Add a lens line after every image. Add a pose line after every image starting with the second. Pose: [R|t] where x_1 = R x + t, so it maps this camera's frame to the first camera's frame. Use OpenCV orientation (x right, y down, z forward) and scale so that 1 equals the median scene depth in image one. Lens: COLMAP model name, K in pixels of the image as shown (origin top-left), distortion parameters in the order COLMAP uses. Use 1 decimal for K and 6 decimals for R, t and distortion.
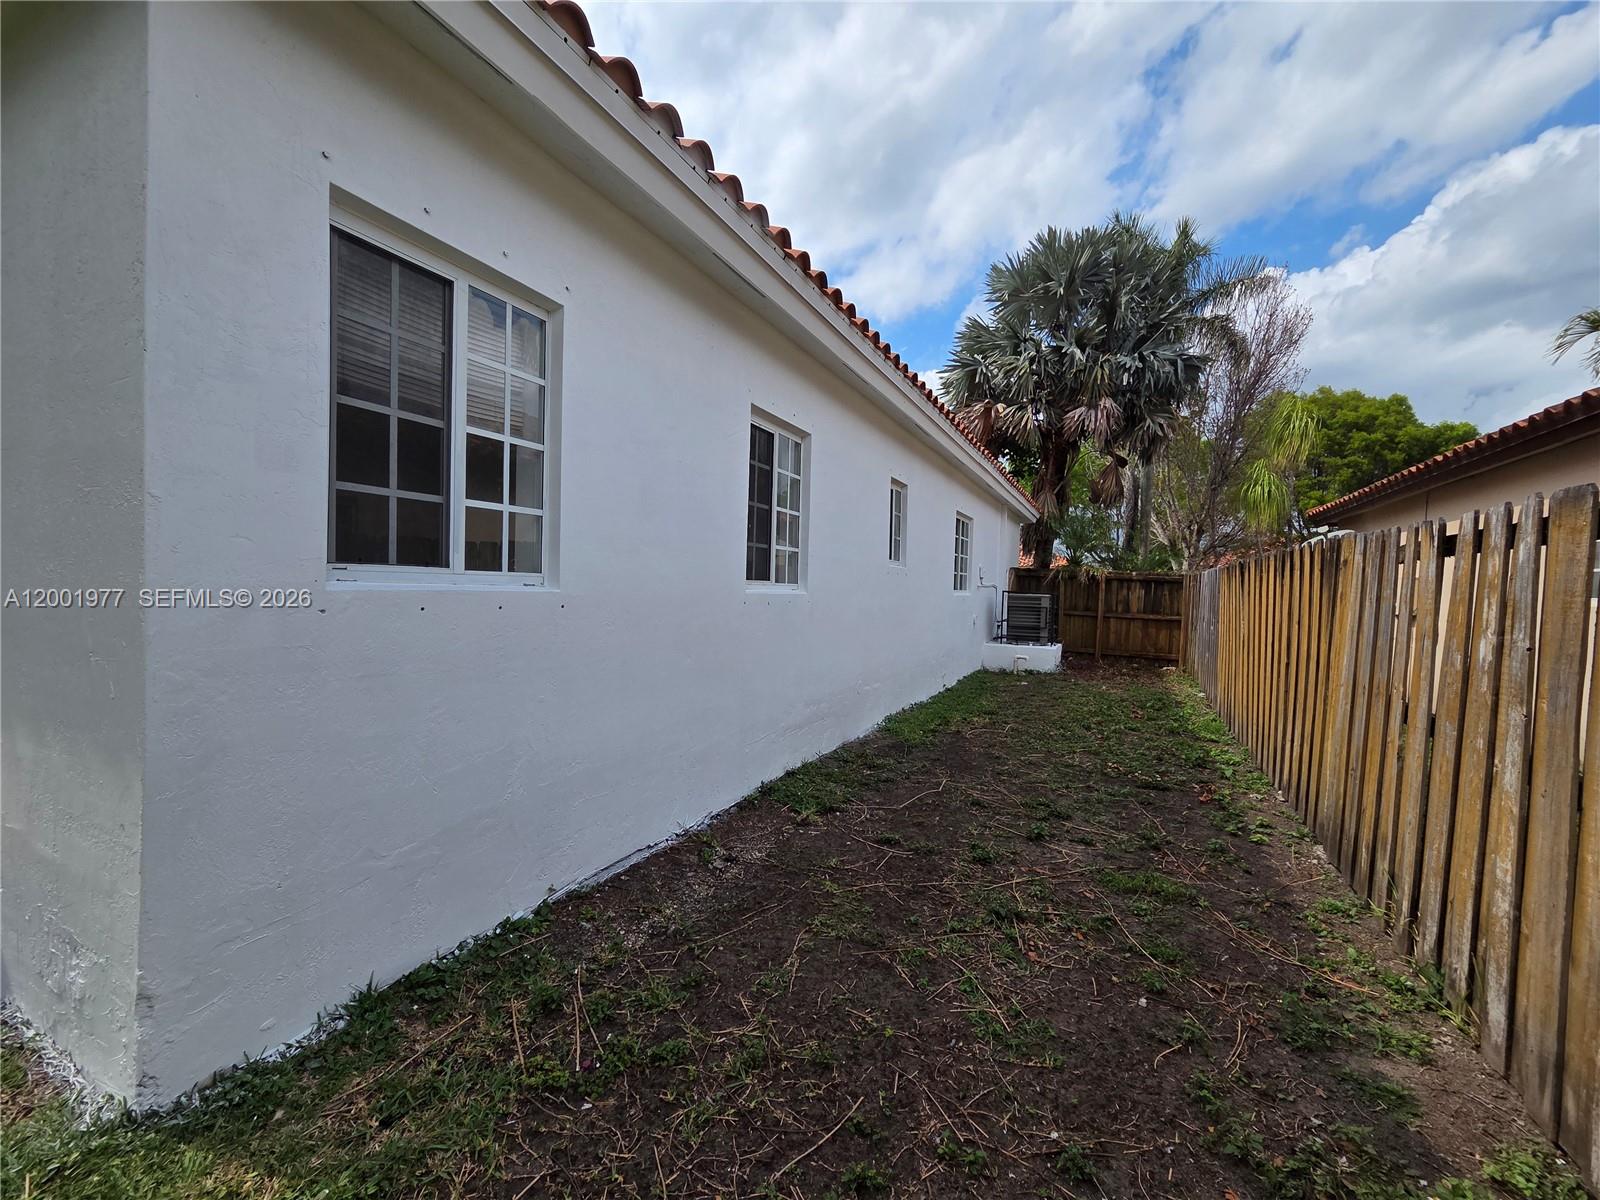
lens RADIAL K [[658.1, 0, 801.1], [0, 658.1, 604.4], [0, 0, 1]] dist [0.003421, 0.001263]
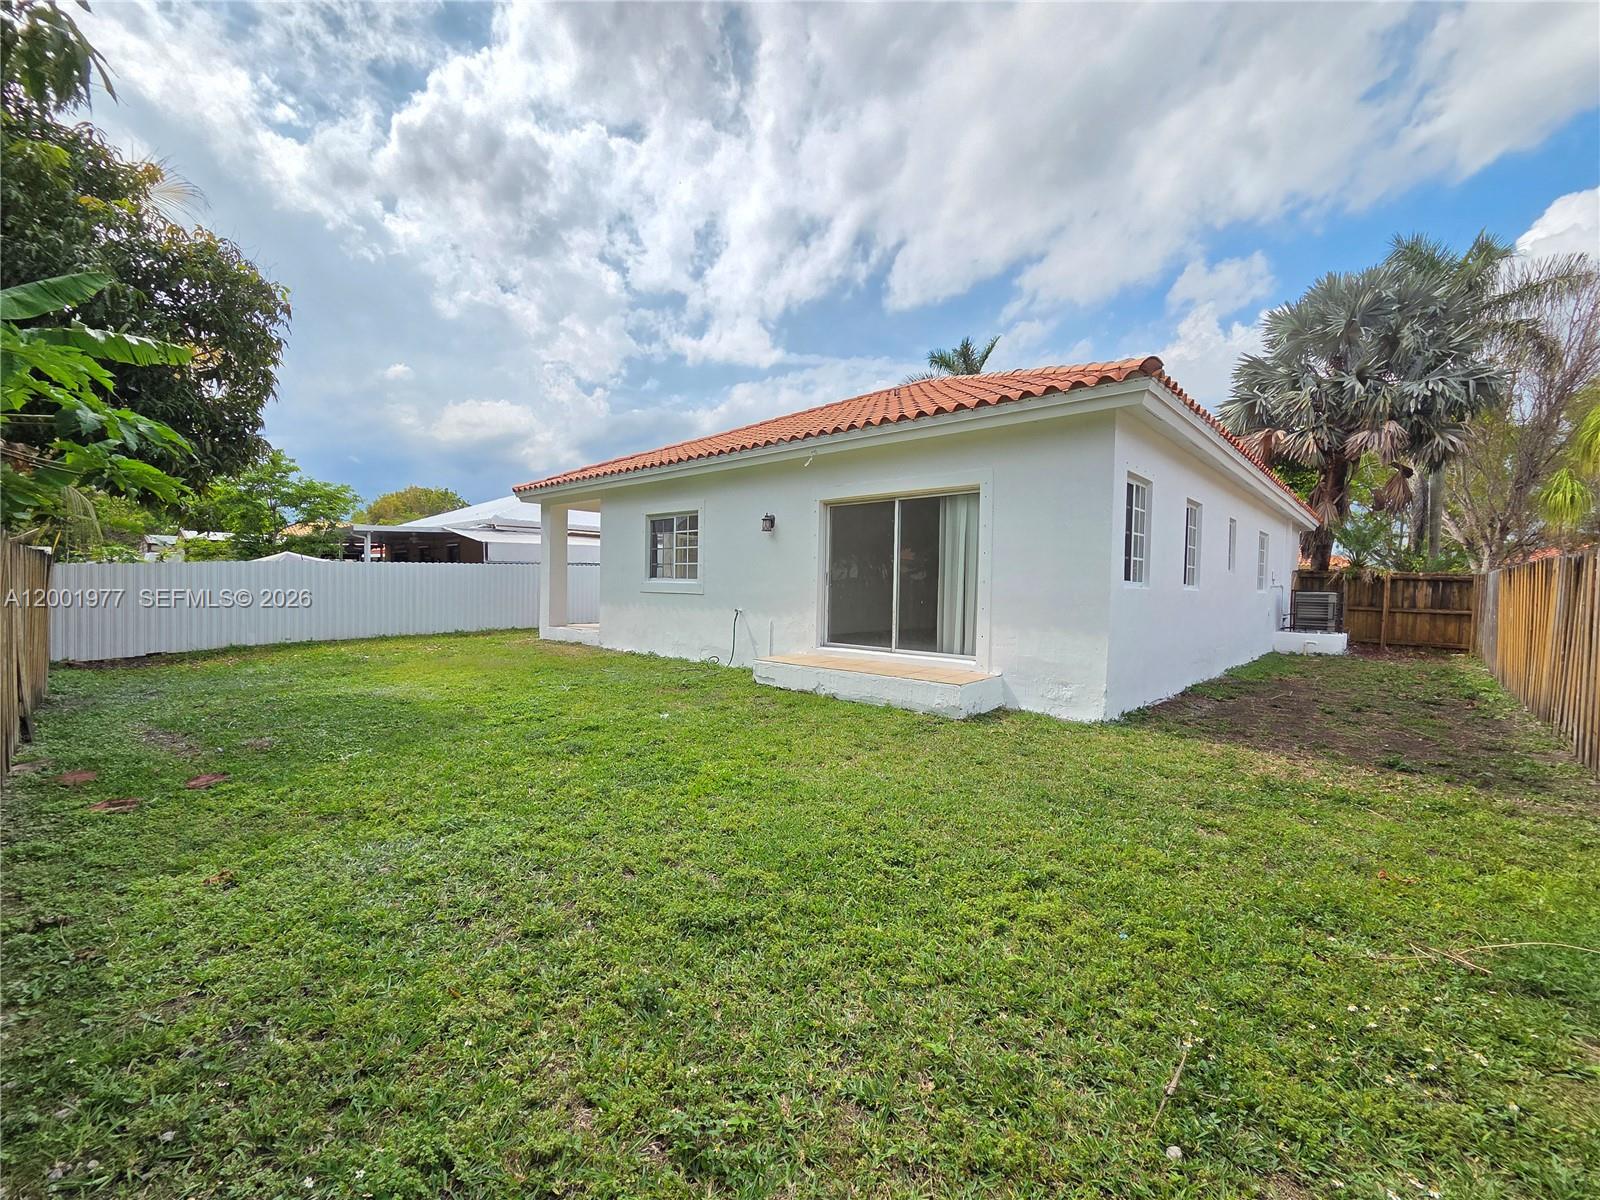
lens RADIAL K [[658.1, 0, 797.6], [0, 658.1, 601.8], [0, 0, 1]] dist [0.003421, 0.001263]
pose [[0.957605, -0.001194, -0.288082, -0.197891], [-0.000660, 0.999980, -0.006337, 0.009260], [0.288083, 0.006258, 0.957585, -0.404282]]
